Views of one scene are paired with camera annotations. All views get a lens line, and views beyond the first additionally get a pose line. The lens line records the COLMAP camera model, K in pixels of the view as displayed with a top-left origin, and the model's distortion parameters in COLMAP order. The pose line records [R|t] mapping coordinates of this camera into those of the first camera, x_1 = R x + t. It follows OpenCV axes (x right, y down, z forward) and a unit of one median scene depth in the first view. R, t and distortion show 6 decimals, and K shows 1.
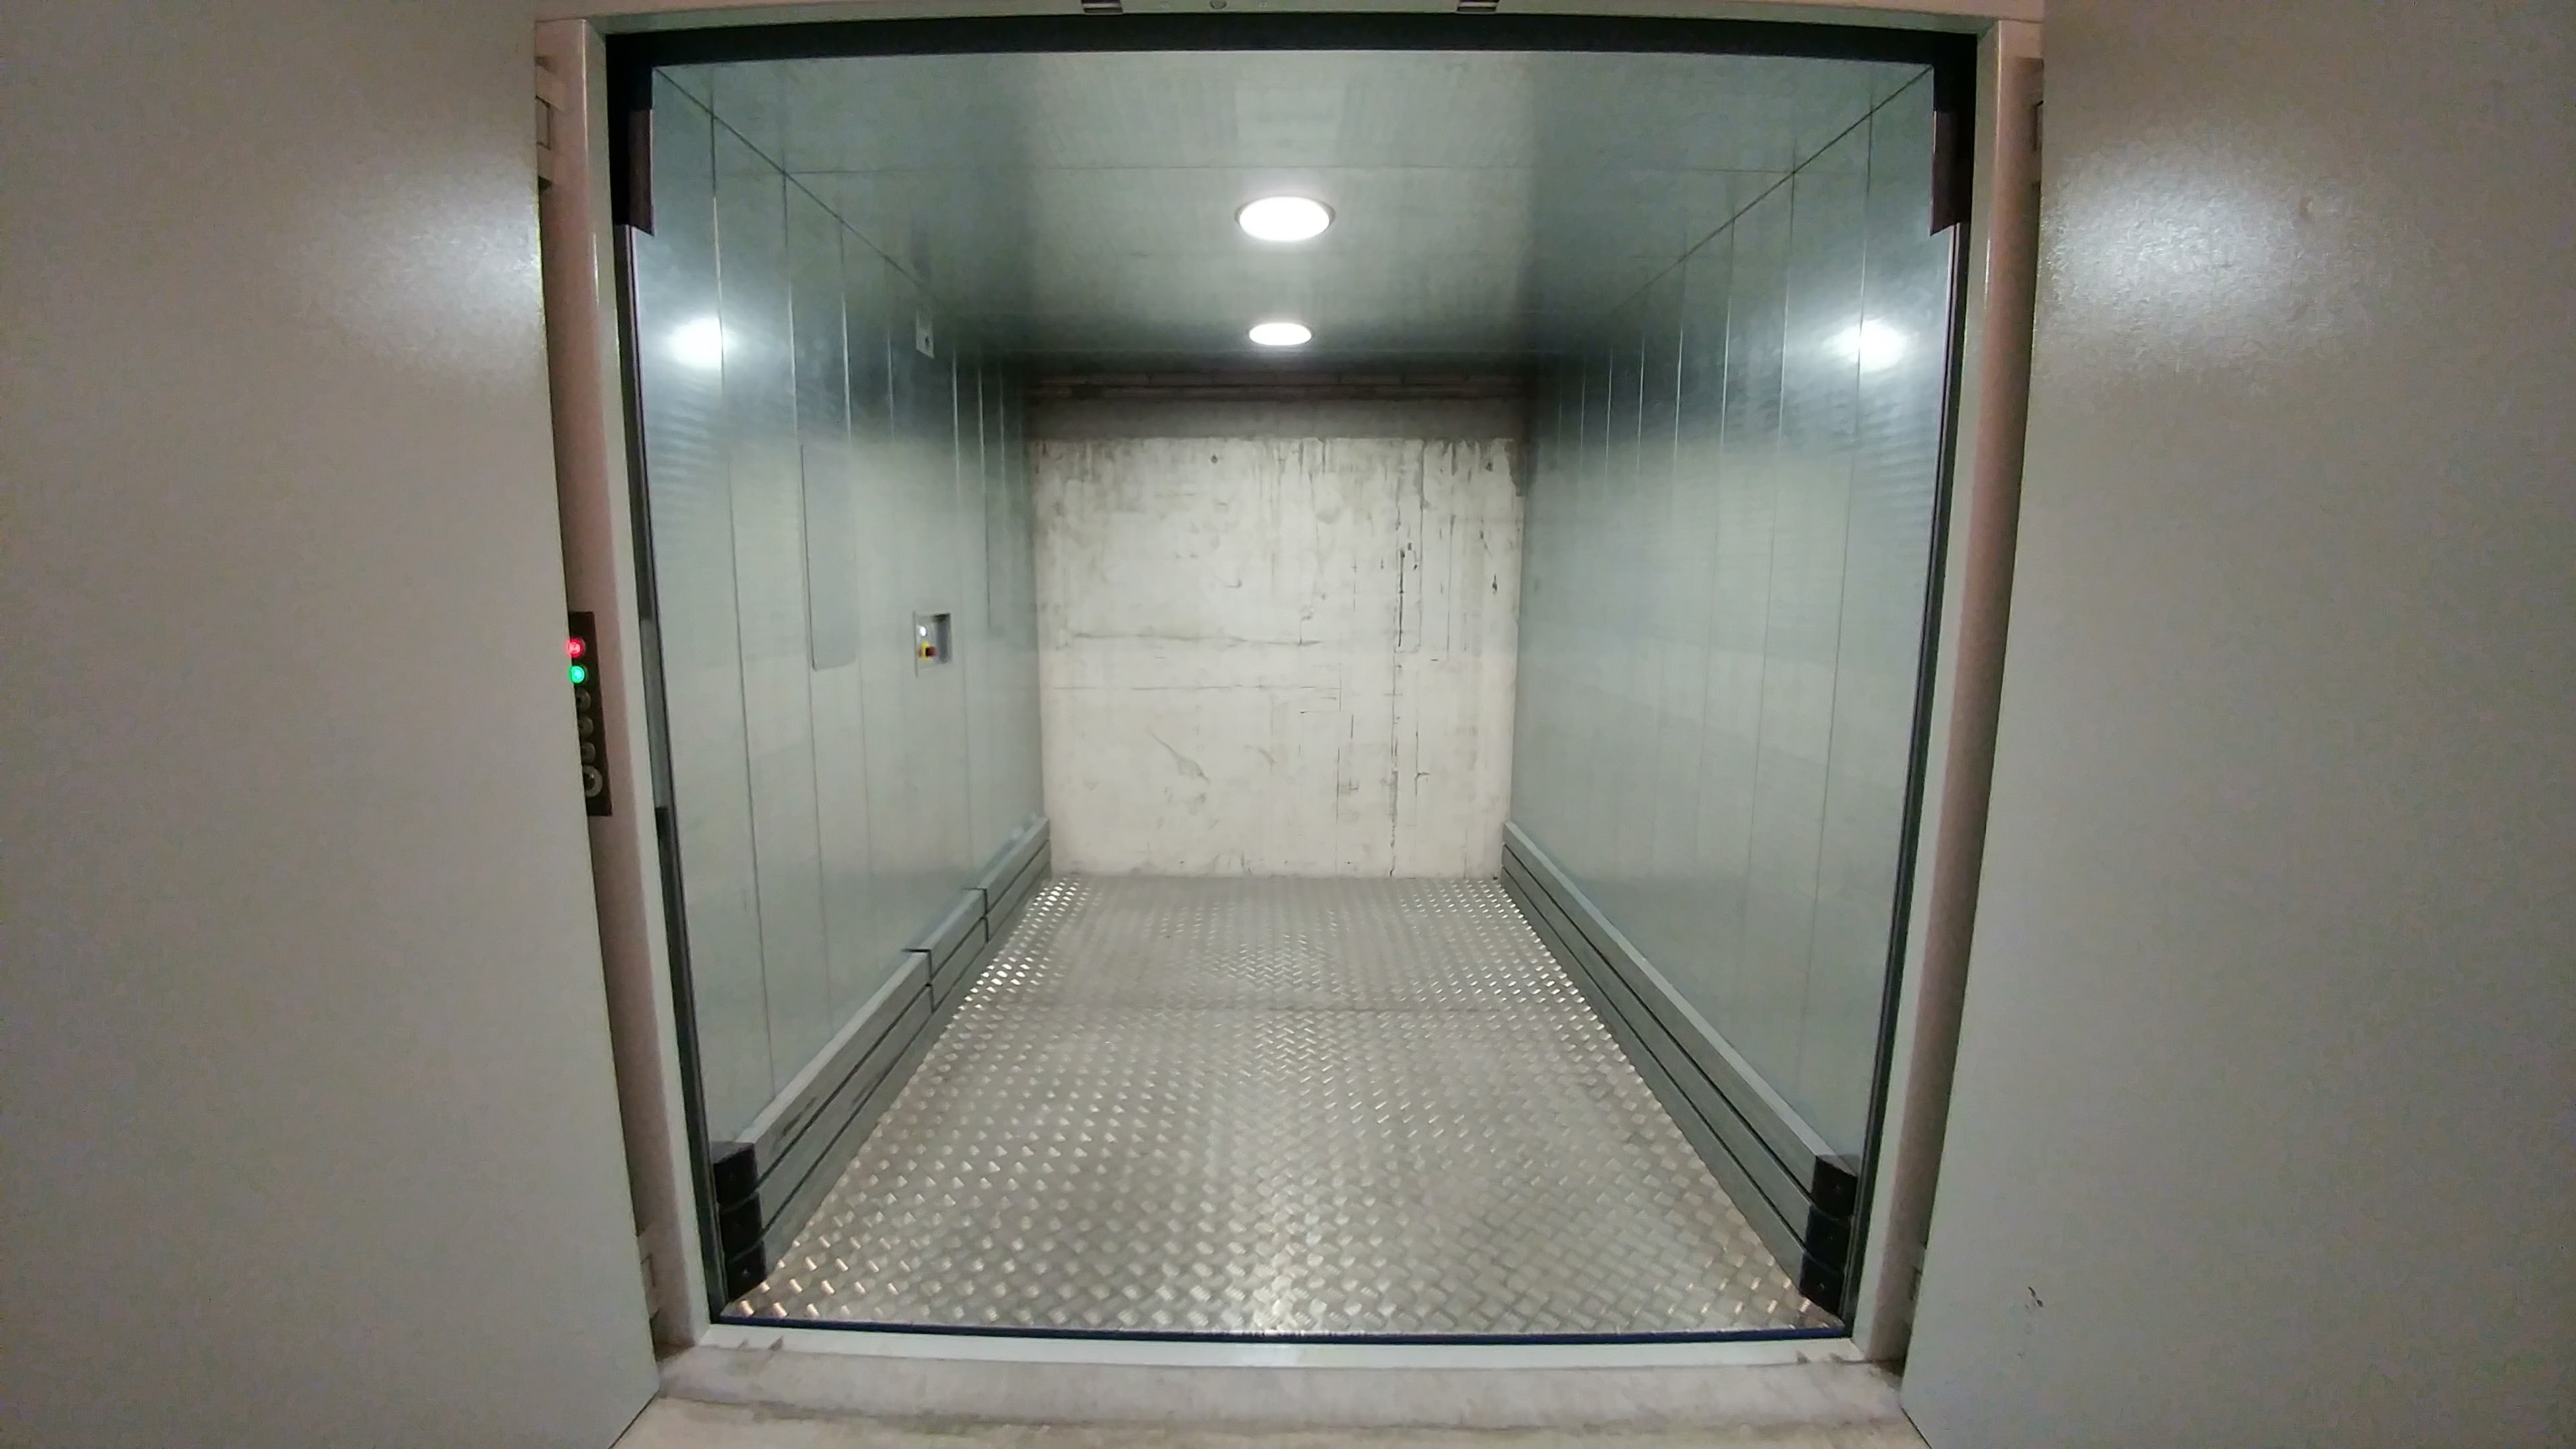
lens RADIAL K [[924.6, 0, 1282.2], [0, 924.6, 702.5], [0, 0, 1]] dist [-0.038457, -0.003538]
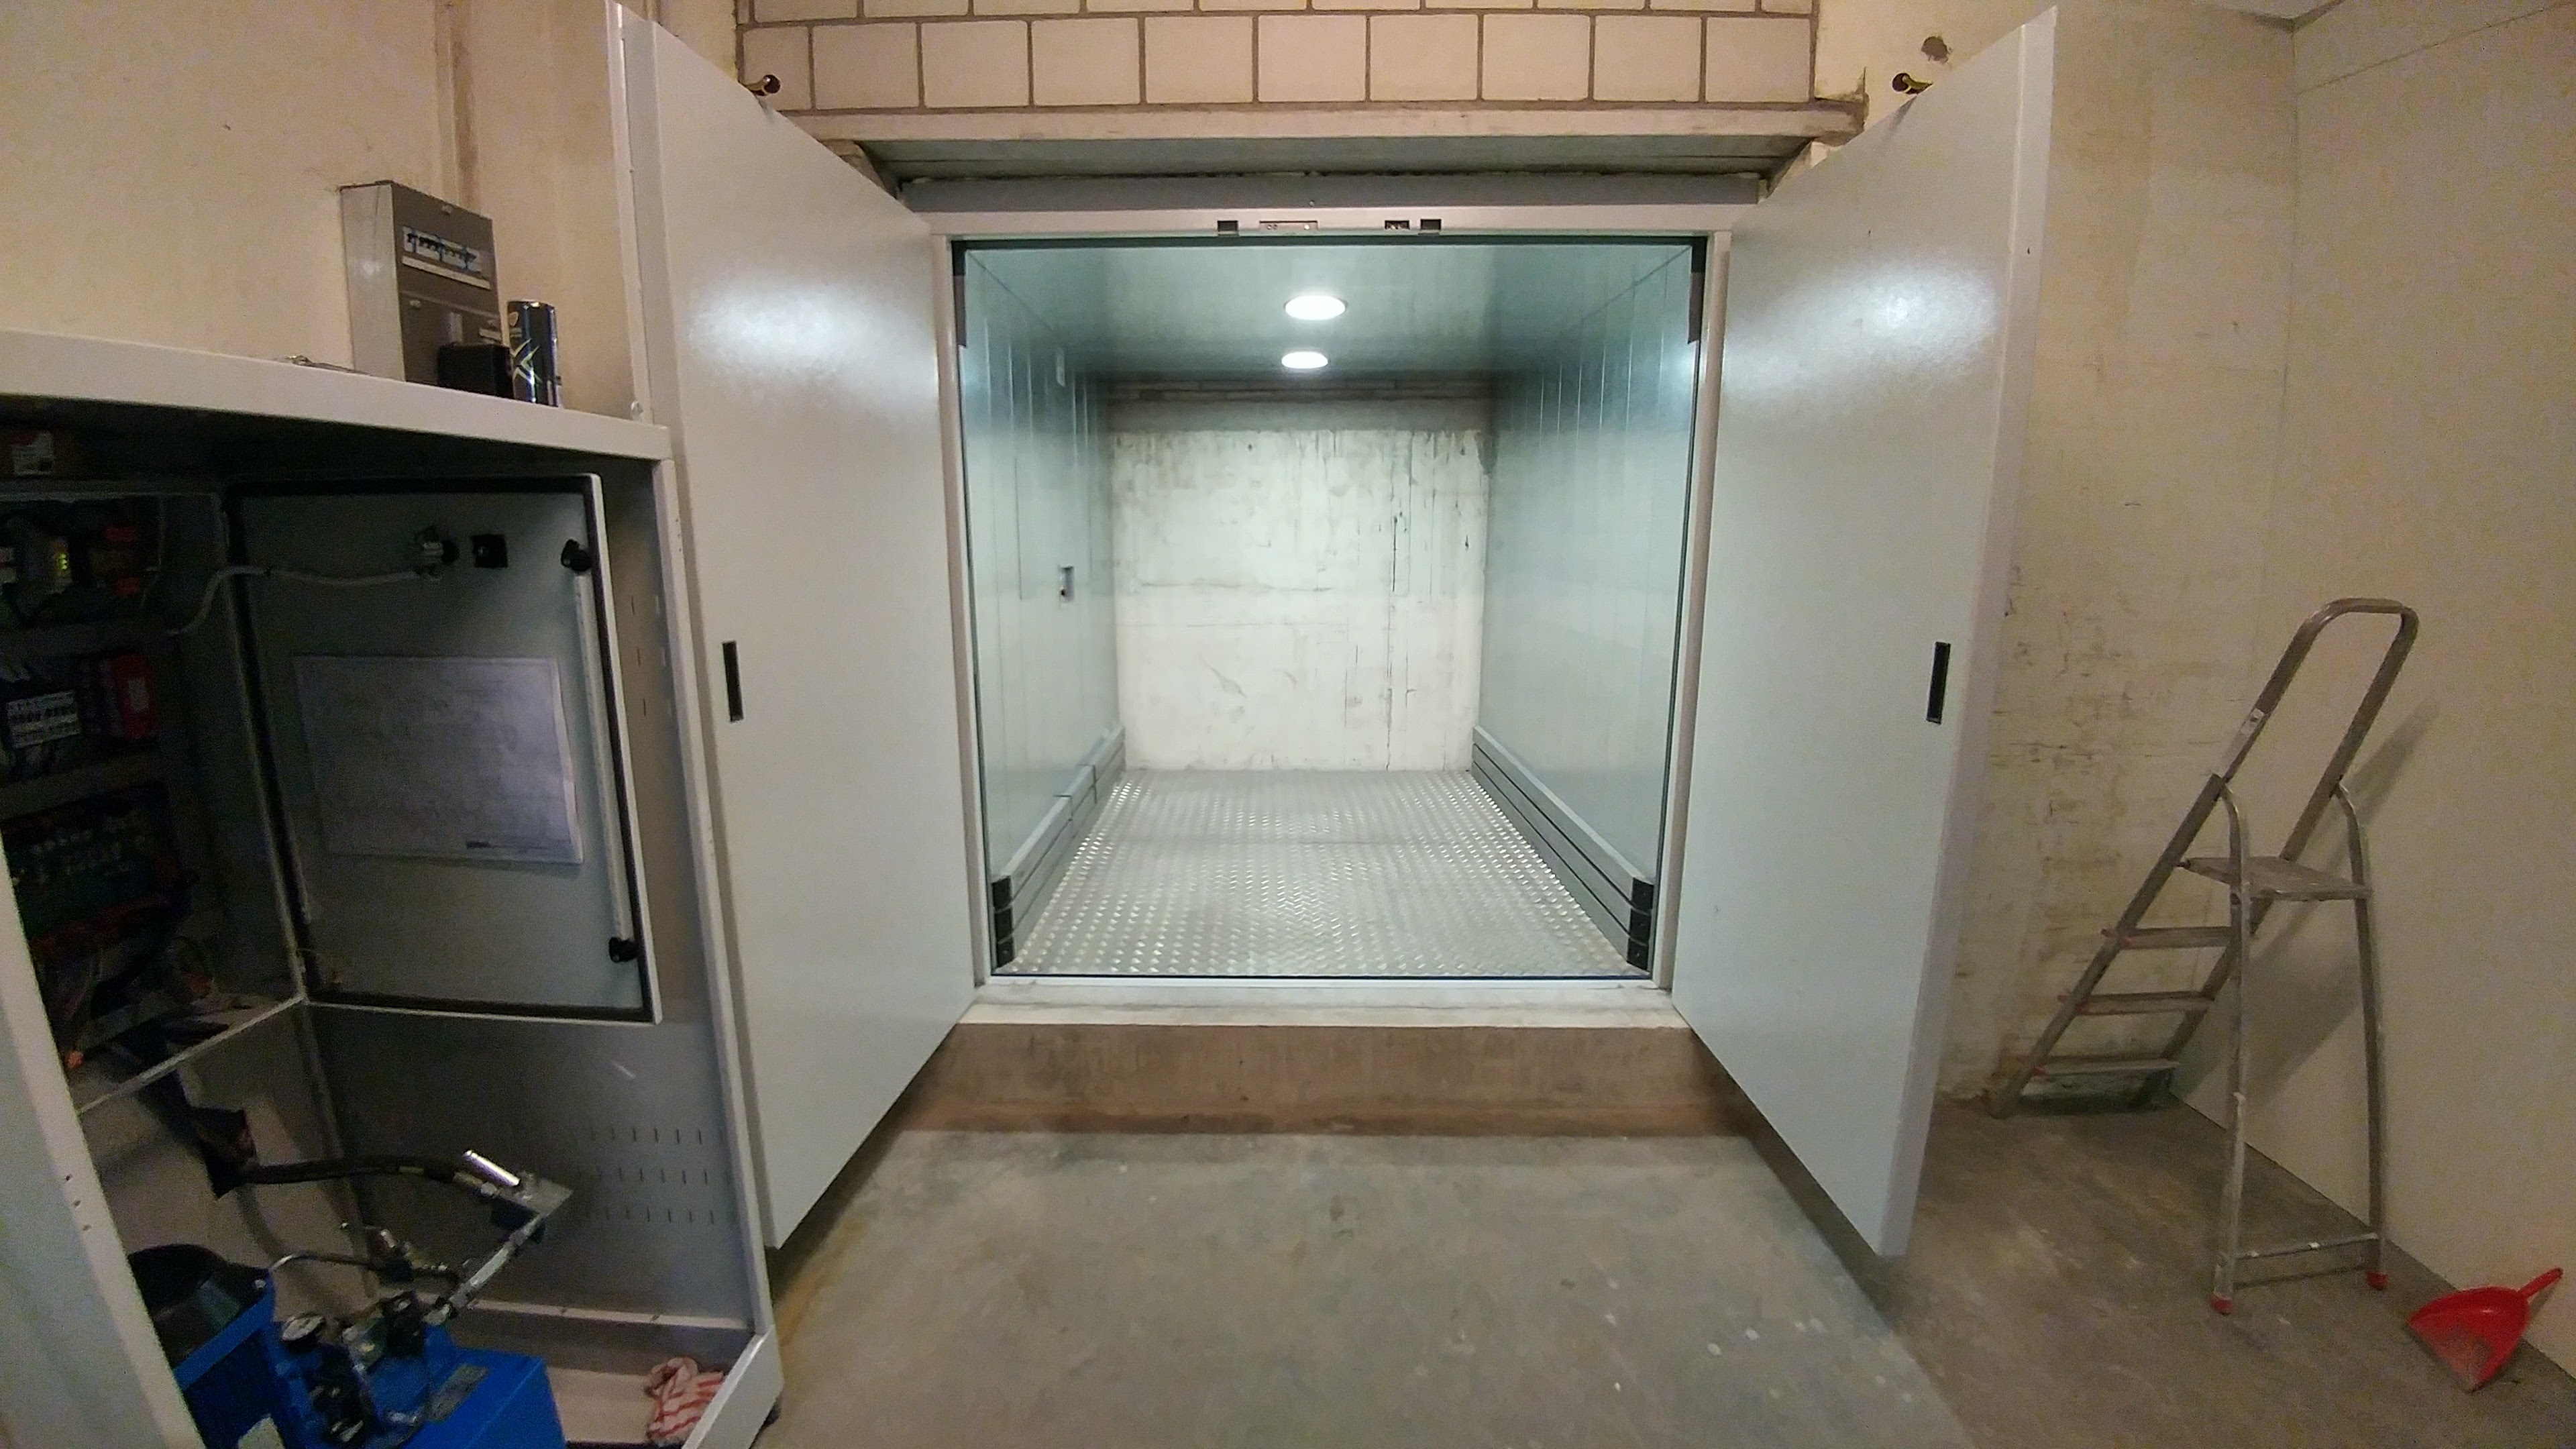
lens RADIAL K [[924.6, 0, 1276.5], [0, 924.6, 699.6], [0, 0, 1]] dist [-0.038457, -0.003538]
pose [[0.999964, -0.005300, -0.006584, -0.030102], [0.005557, 0.999200, 0.039614, 0.039524], [0.006368, -0.039649, 0.999193, -0.309367]]
